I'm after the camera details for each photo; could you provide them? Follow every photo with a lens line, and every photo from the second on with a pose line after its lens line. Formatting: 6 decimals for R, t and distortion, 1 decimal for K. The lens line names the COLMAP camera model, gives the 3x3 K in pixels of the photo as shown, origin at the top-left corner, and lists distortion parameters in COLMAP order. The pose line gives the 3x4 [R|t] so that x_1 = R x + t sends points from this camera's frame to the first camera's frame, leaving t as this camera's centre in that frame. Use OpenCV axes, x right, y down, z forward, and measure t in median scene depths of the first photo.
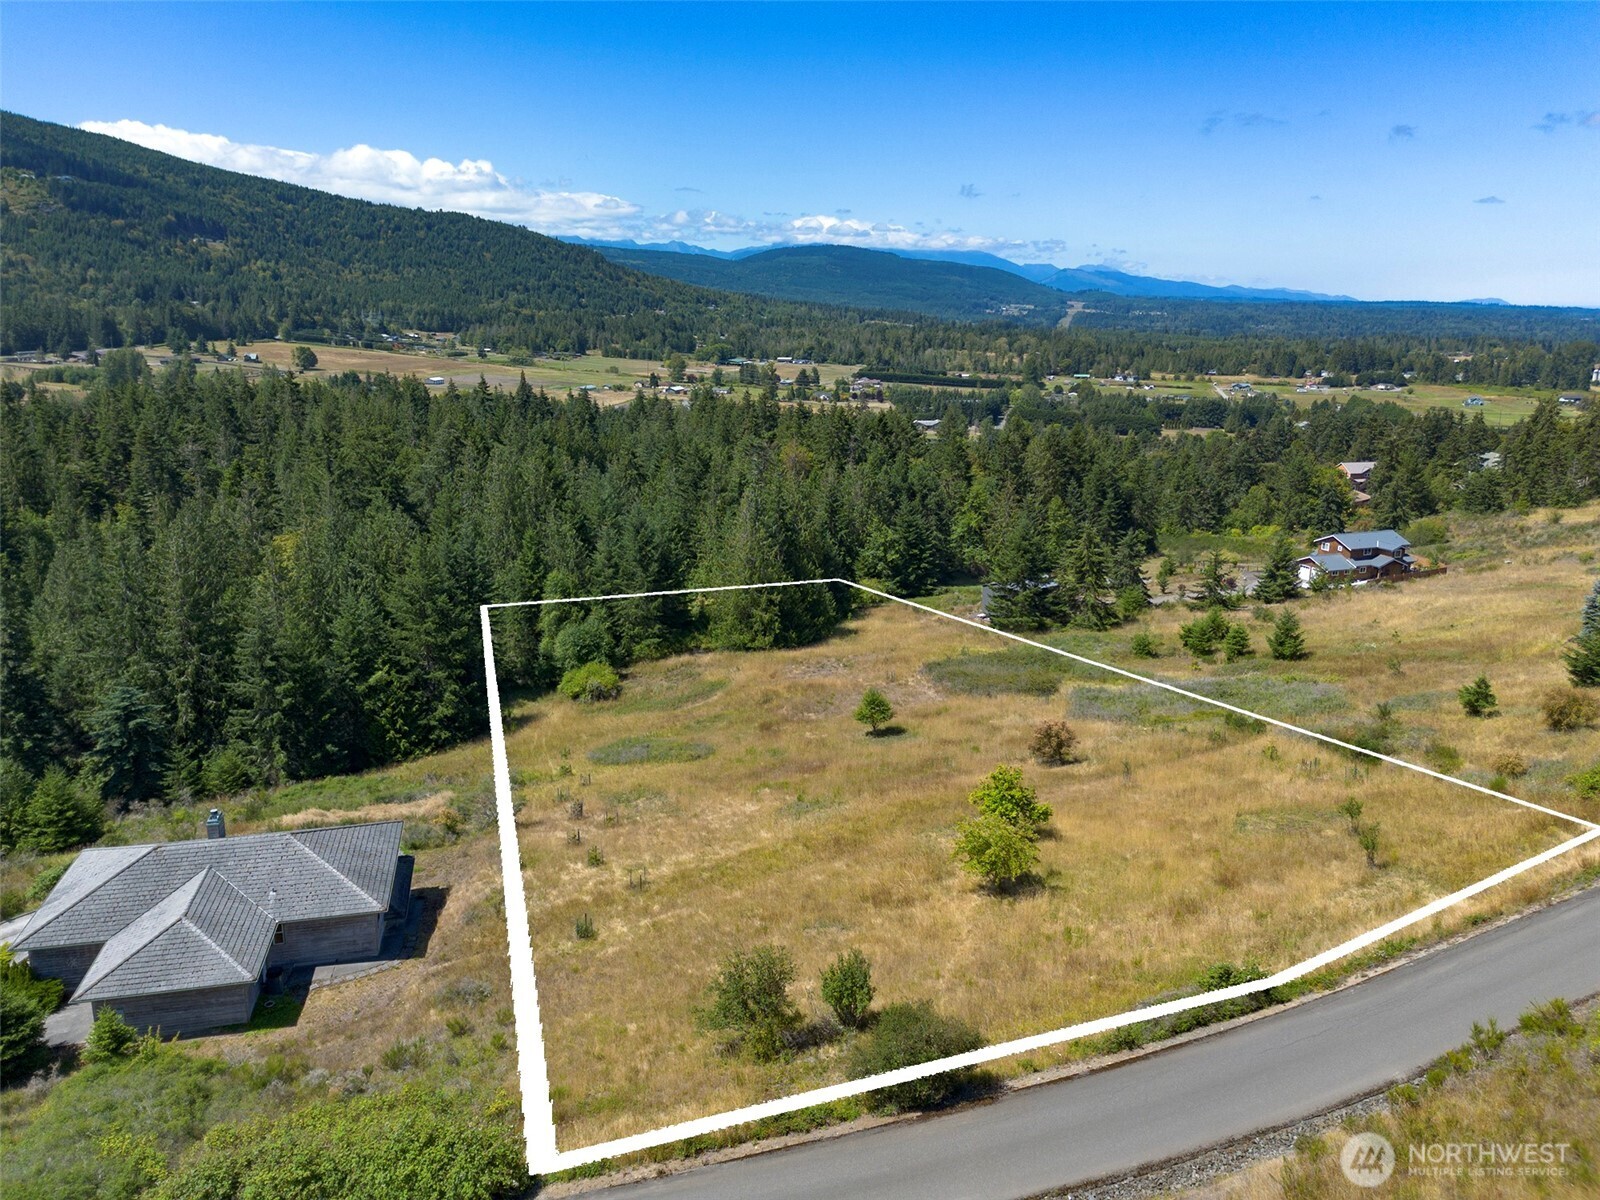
lens RADIAL K [[1179.3, 0, 763.1], [0, 1179.3, 571.7], [0, 0, 1]] dist [0.082936, -0.092983]
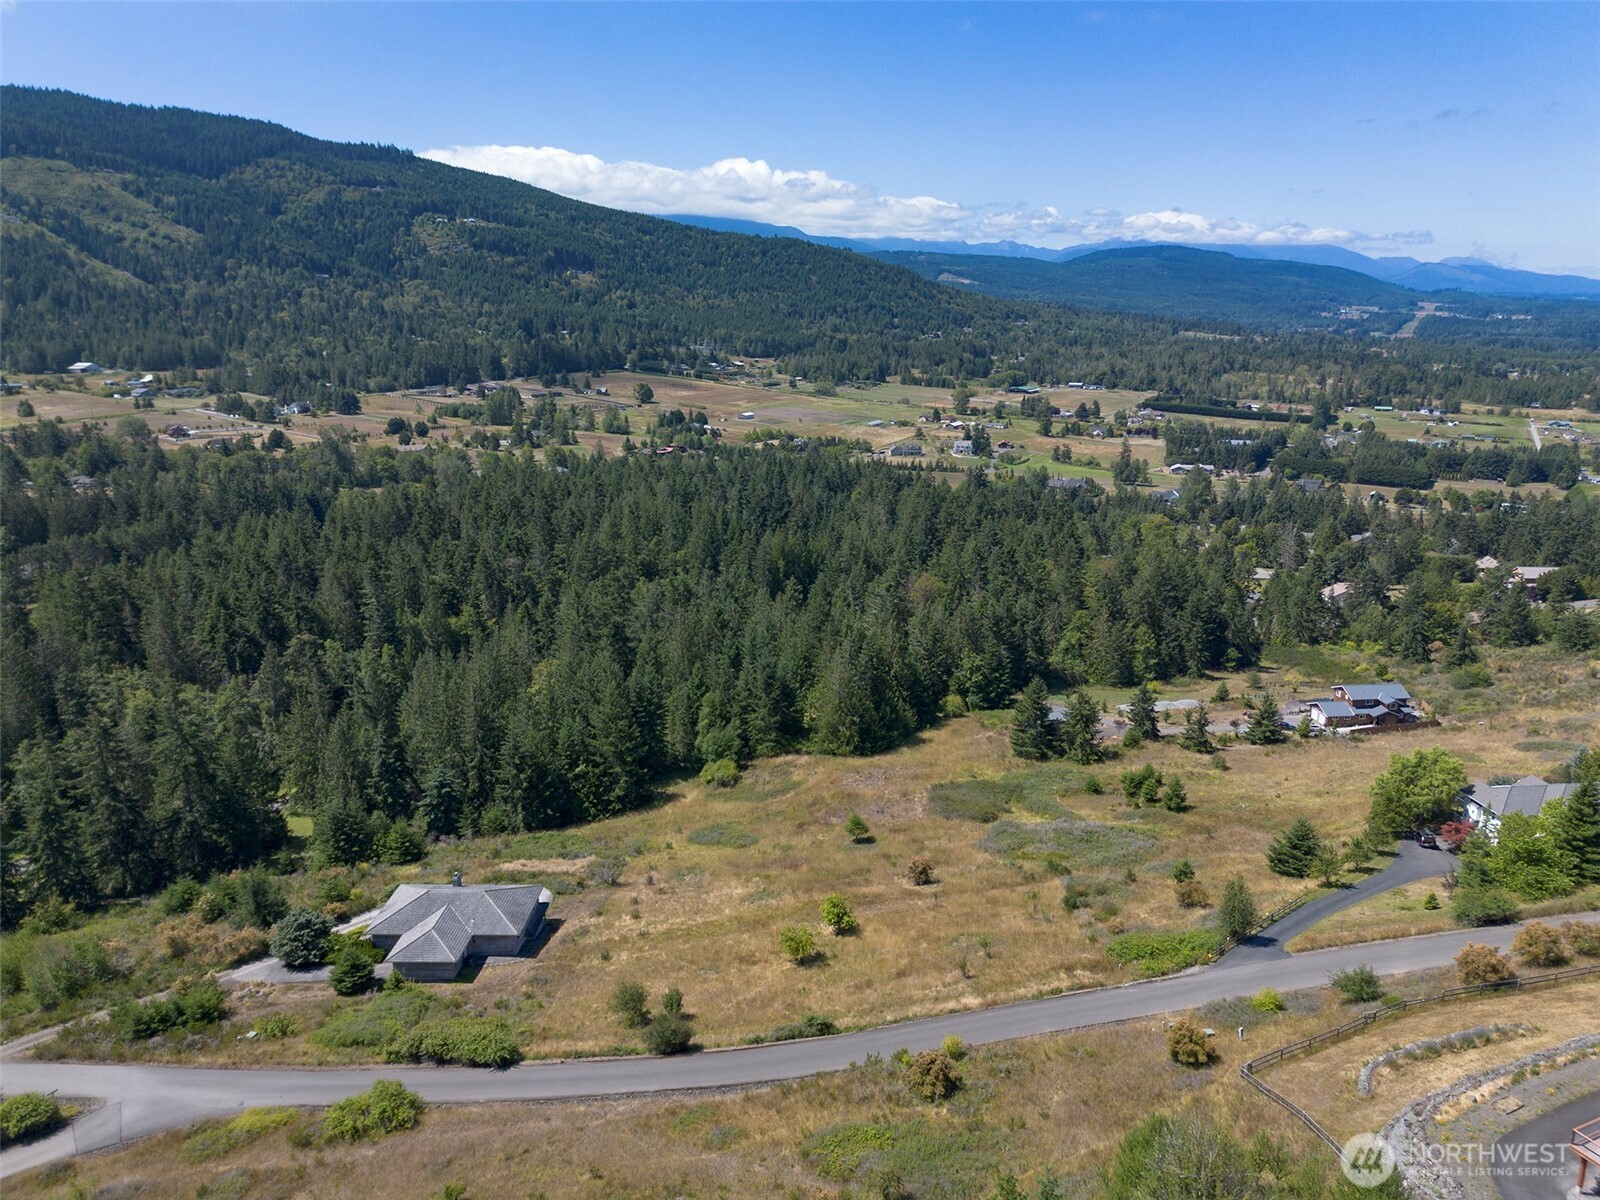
lens RADIAL K [[1124.9, 0, 801.3], [0, 1124.9, 599.8], [0, 0, 1]] dist [0.086841, -0.096977]
pose [[0.970778, 0.058182, -0.232821, 0.209188], [-0.050044, 0.997917, 0.040715, -0.144400], [0.234704, -0.027874, 0.971667, -0.289592]]
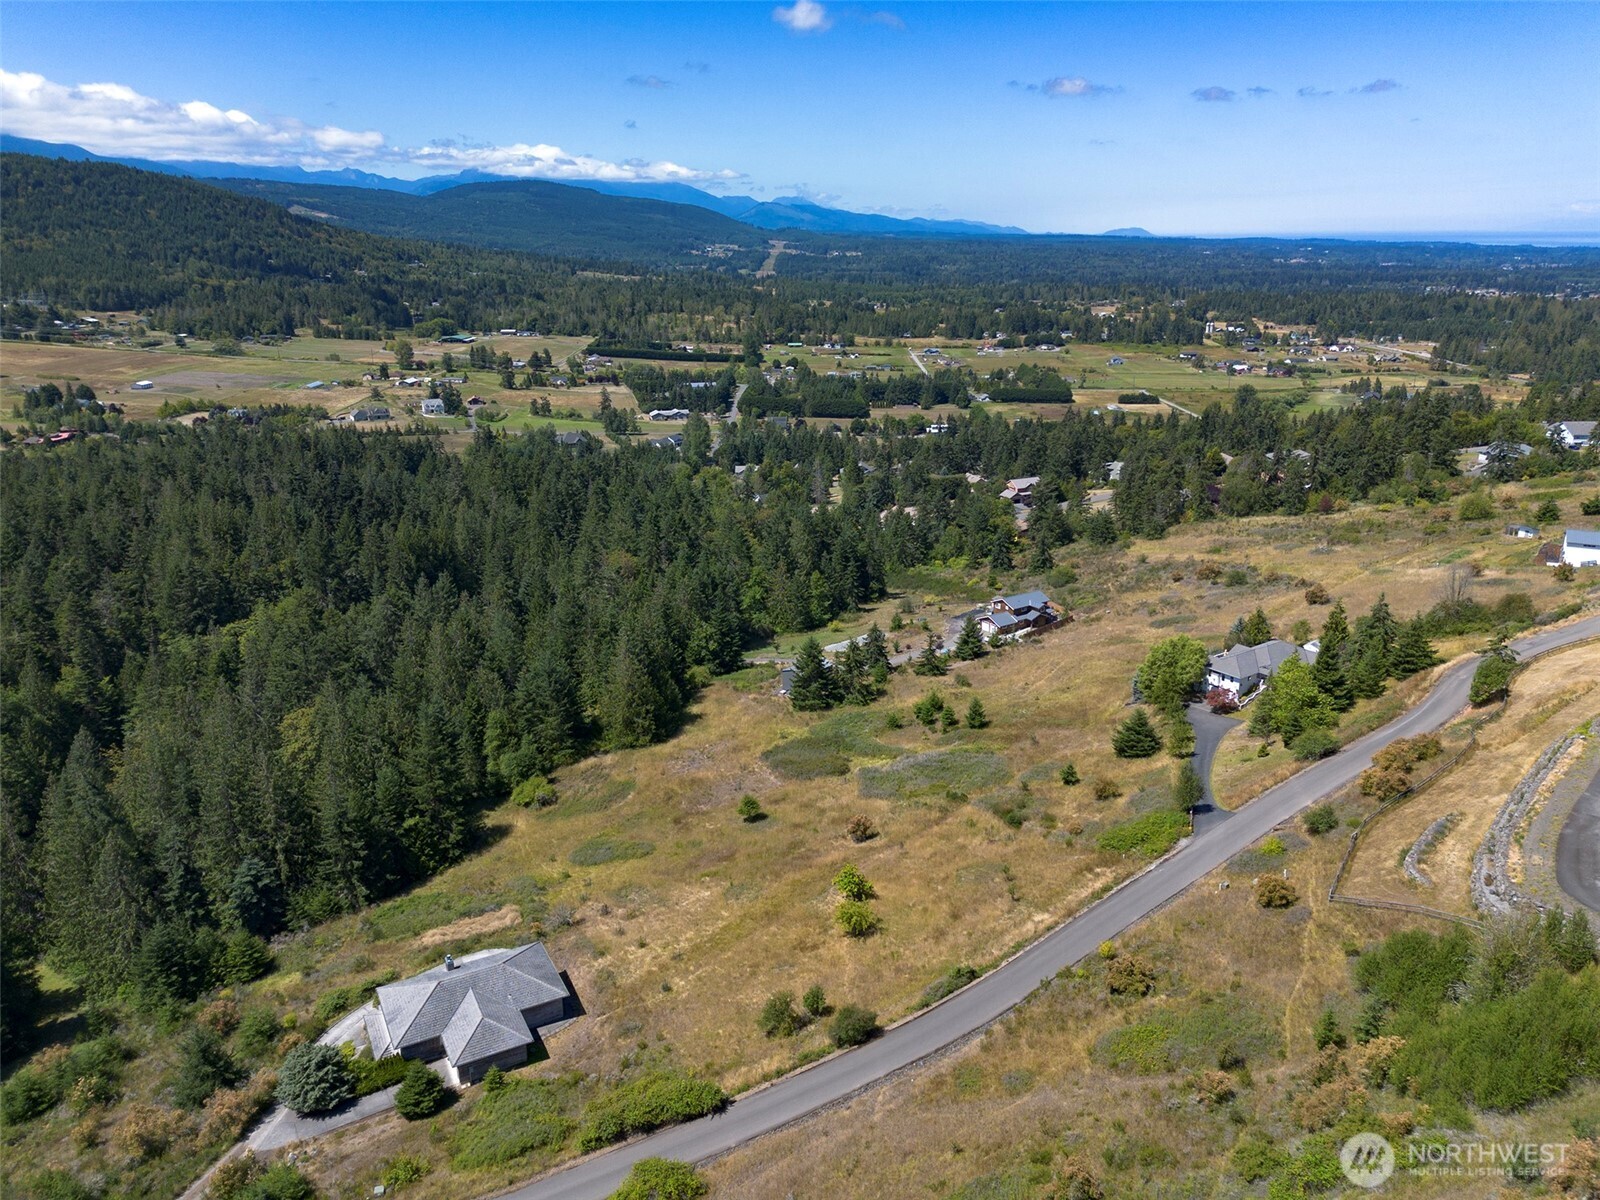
lens RADIAL K [[1169.7, 0, 800.0], [0, 1169.7, 600.0], [0, 0, 1]] dist [0.099007, -0.117135]
pose [[0.963447, -0.088916, 0.252715, -0.129413], [0.069236, 0.993908, 0.085749, -0.175535], [-0.258800, -0.065118, 0.963734, -0.330186]]
